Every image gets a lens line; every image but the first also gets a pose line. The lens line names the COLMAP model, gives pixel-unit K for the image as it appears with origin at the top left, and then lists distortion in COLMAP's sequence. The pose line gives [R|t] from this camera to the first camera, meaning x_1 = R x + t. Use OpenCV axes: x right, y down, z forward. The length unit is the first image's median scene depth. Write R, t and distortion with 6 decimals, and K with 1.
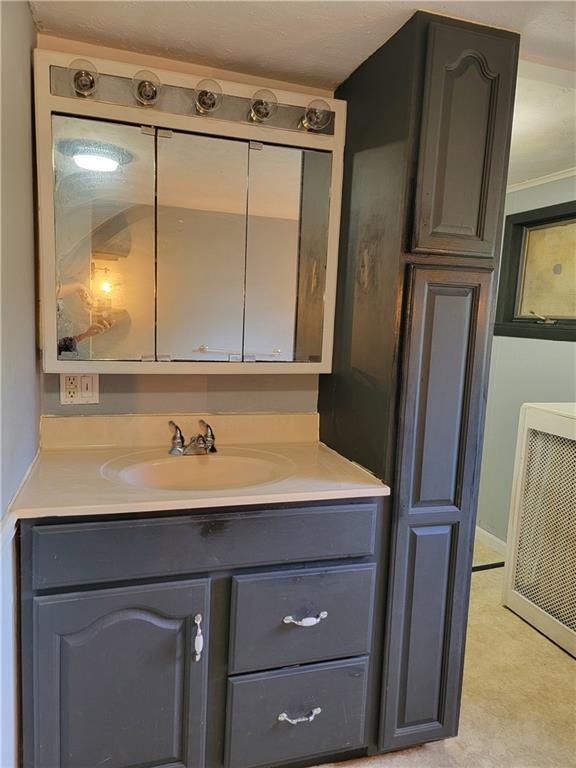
lens RADIAL K [[523.5, 0, 286.5], [0, 523.5, 379.4], [0, 0, 1]] dist [0.034151, -0.022974]
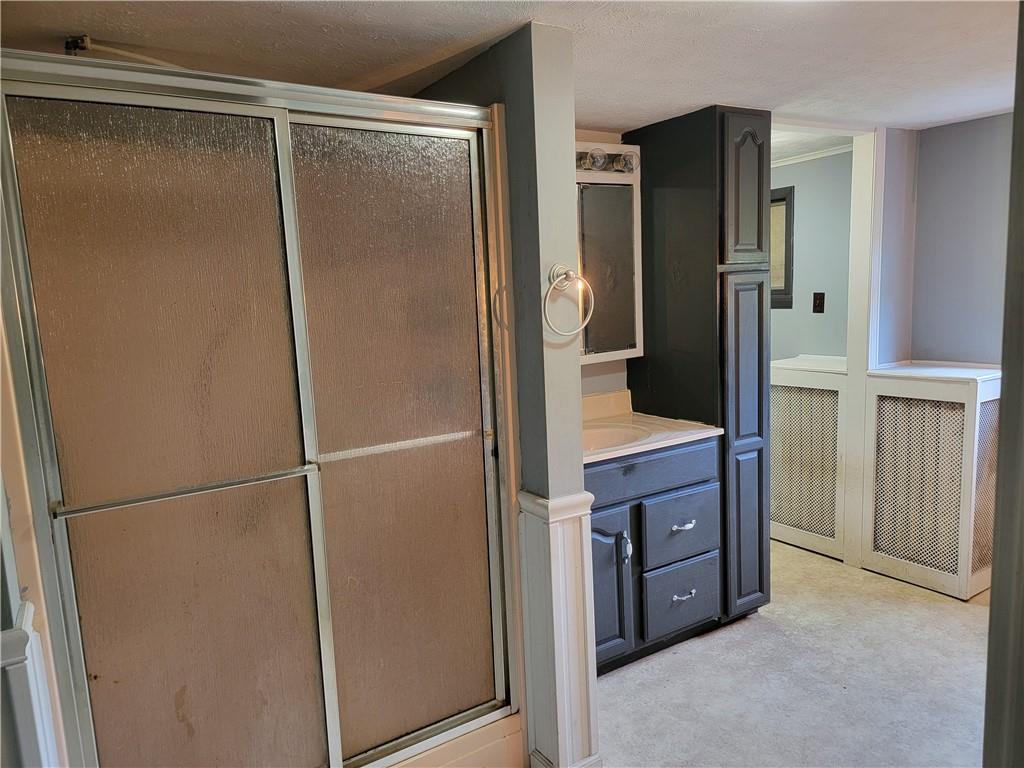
lens RADIAL K [[698.0, 0, 510.8], [0, 698.0, 389.7], [0, 0, 1]] dist [0.034151, -0.022974]
pose [[0.960954, -0.126190, 0.246261, -0.806458], [0.121590, 0.992003, 0.033862, -0.033469], [-0.248564, -0.002597, 0.968612, -0.697404]]
